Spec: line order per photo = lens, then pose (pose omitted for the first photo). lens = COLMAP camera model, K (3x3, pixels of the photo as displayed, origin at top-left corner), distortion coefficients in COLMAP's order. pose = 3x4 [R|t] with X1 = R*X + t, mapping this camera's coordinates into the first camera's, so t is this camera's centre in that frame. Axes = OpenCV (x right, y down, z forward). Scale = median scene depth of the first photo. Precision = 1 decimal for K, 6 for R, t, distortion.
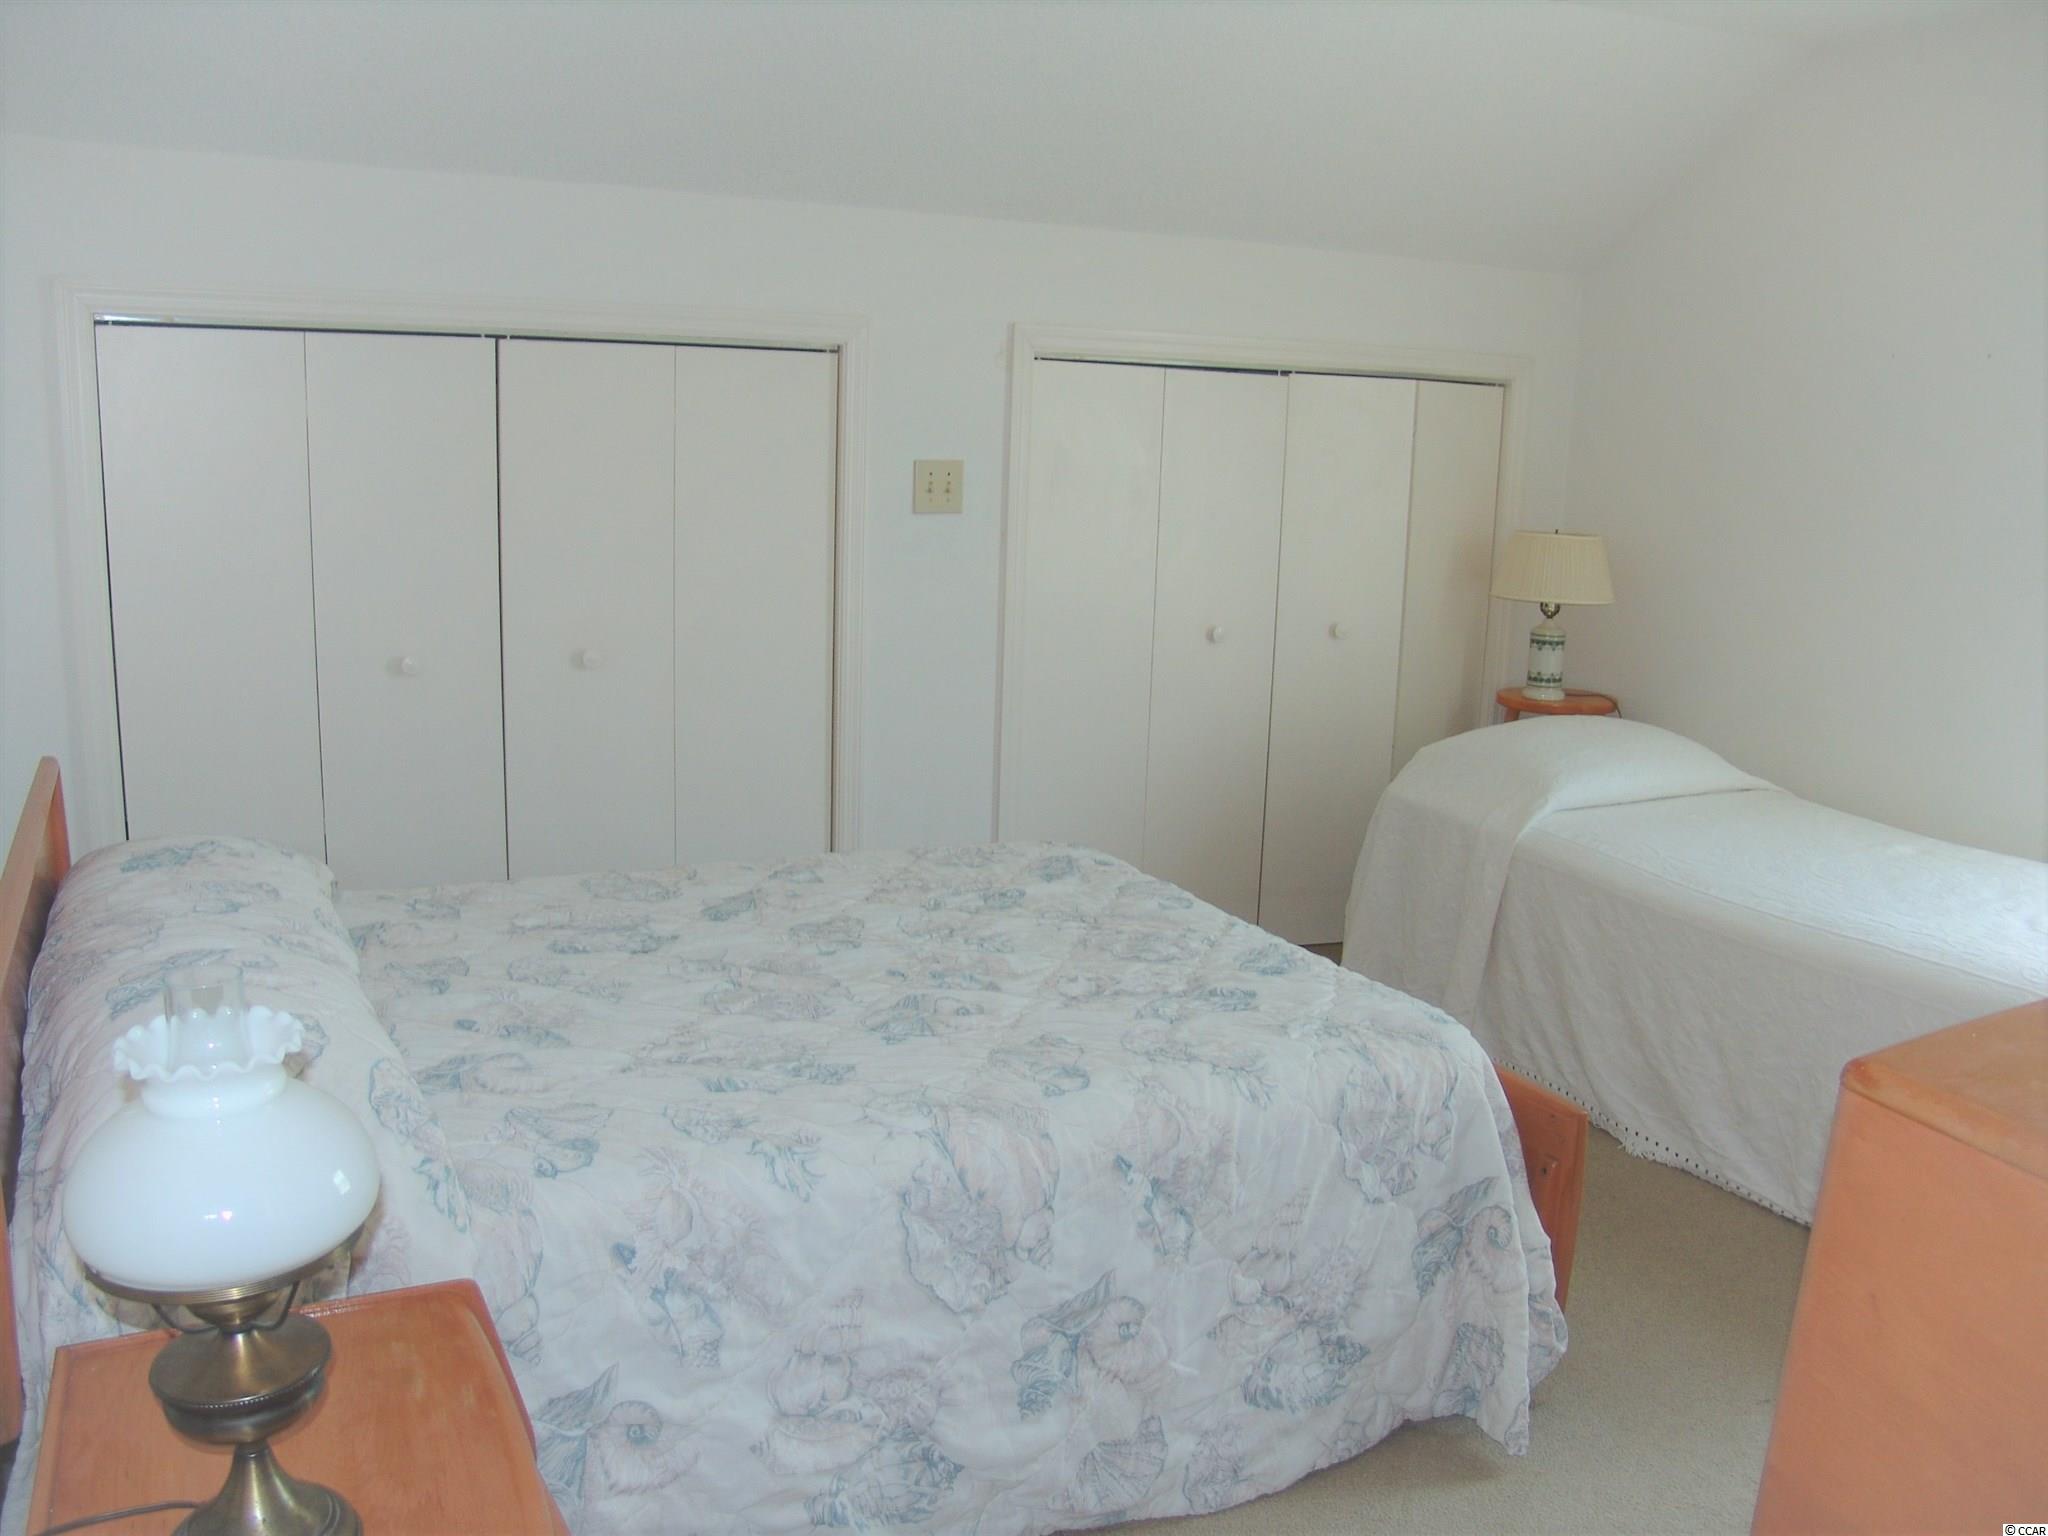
lens RADIAL K [[1668.8, 0, 1024.0], [0, 1668.8, 768.0], [0, 0, 1]] dist [-0.105438, 0.002660]
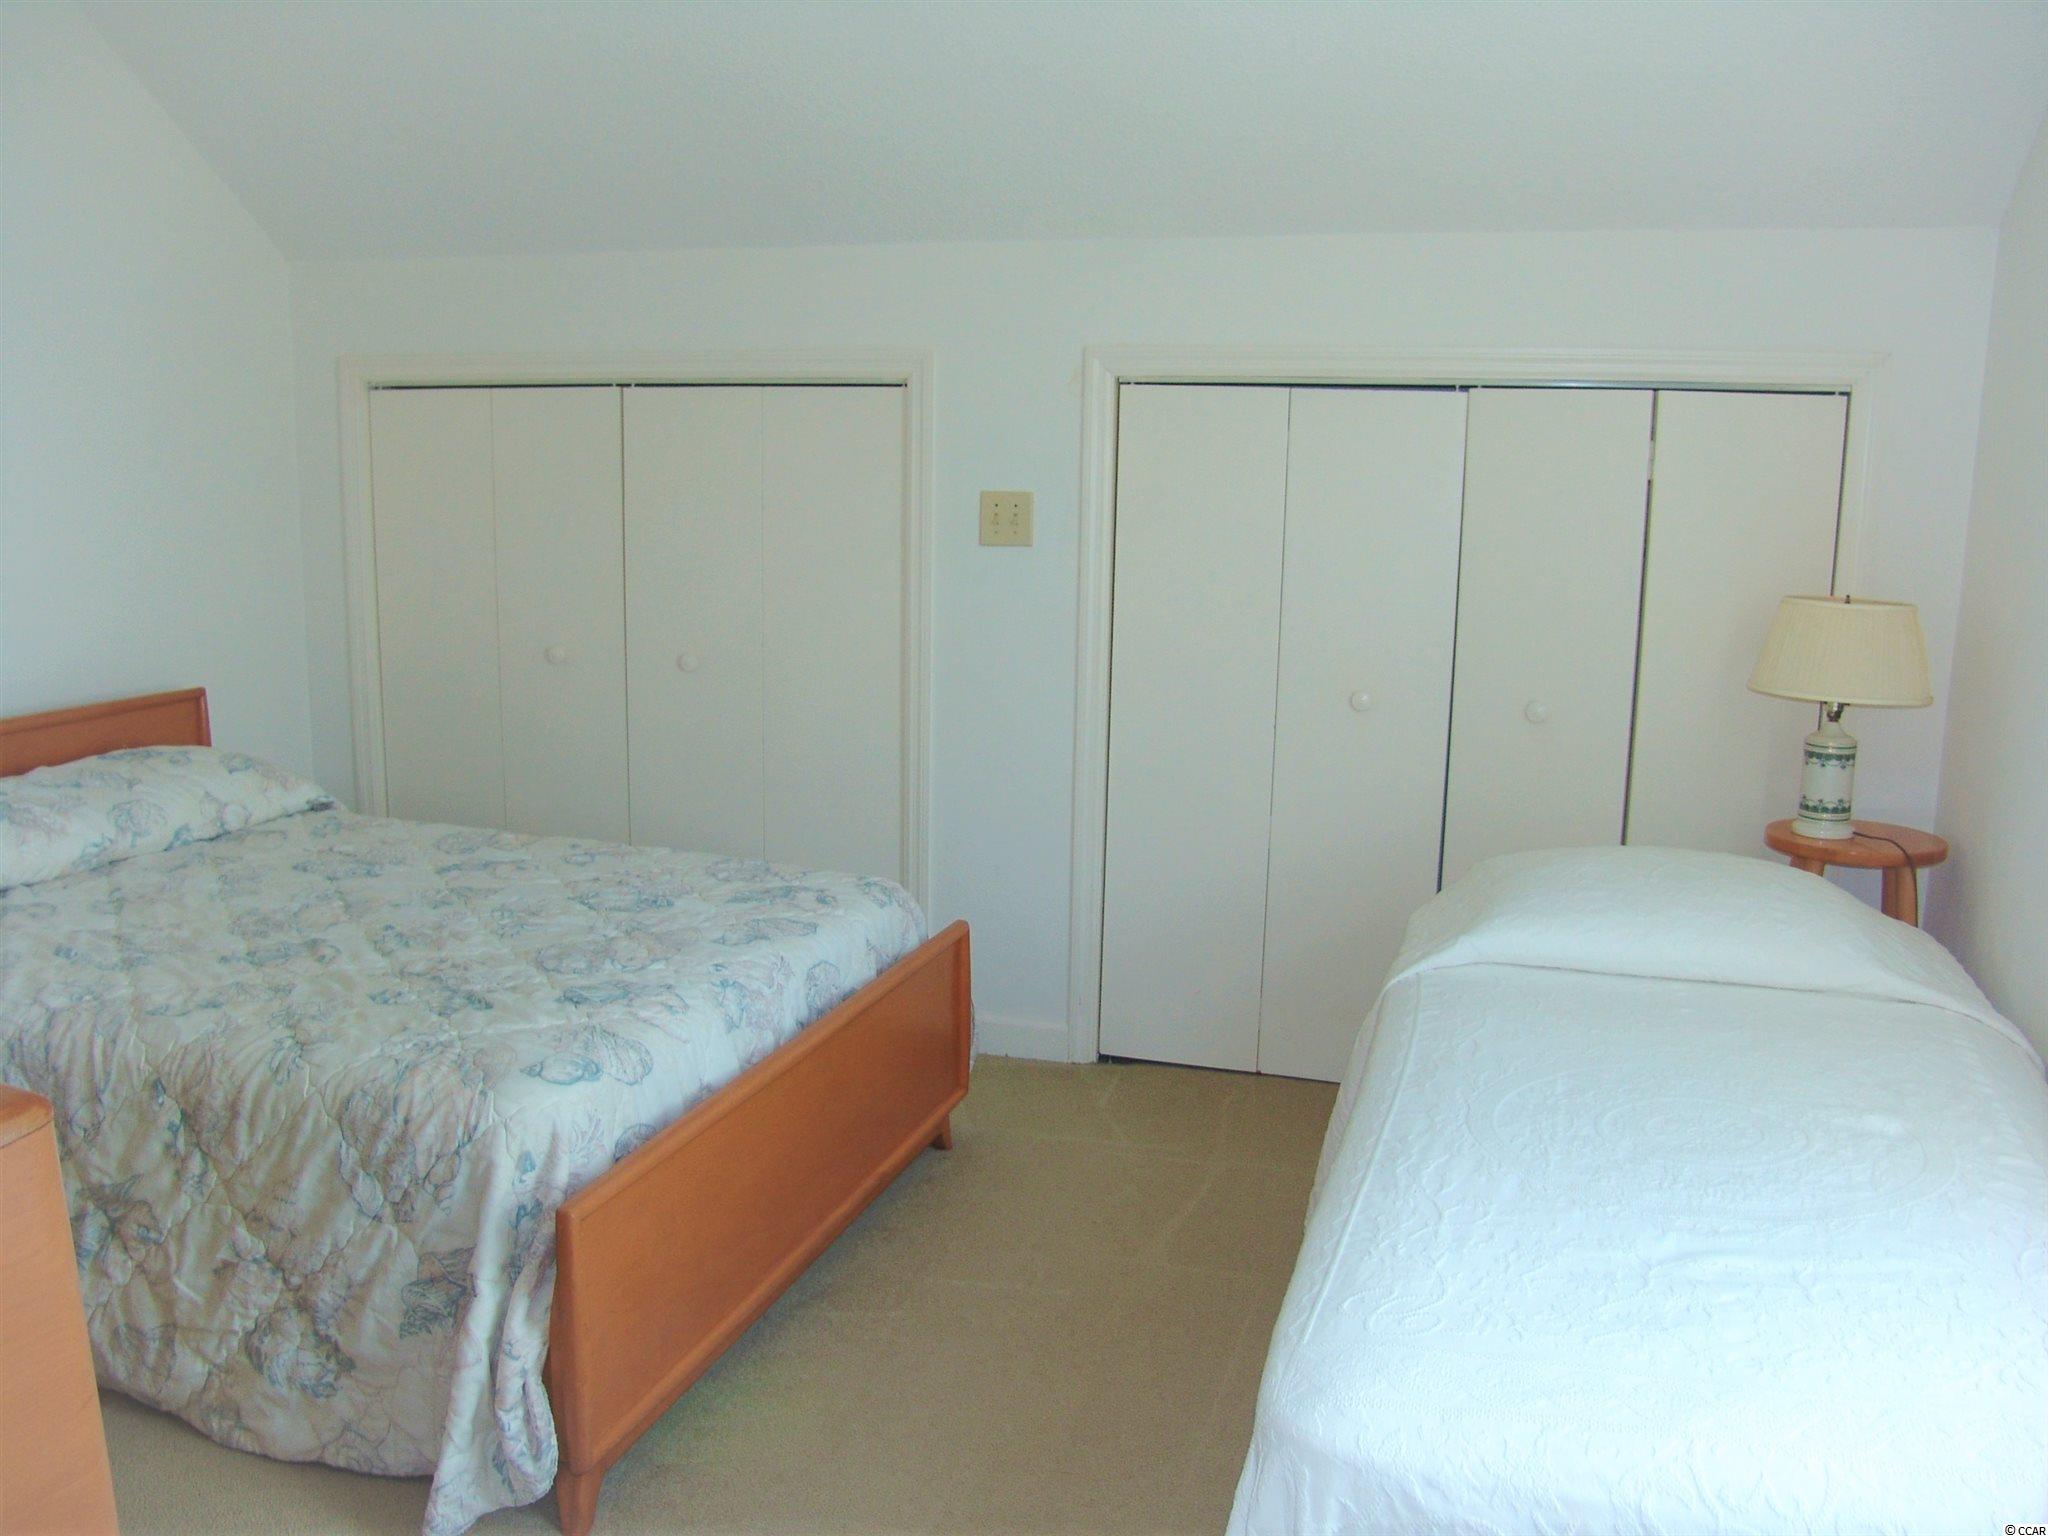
lens RADIAL K [[1710.8, 0, 1036.9], [0, 1710.8, 758.5], [0, 0, 1]] dist [-0.141427, 0.123771]
pose [[0.703681, 0.107607, -0.702320, 0.988267], [-0.138758, 0.990245, 0.012695, -0.065946], [0.696835, 0.088519, 0.711748, 0.458767]]
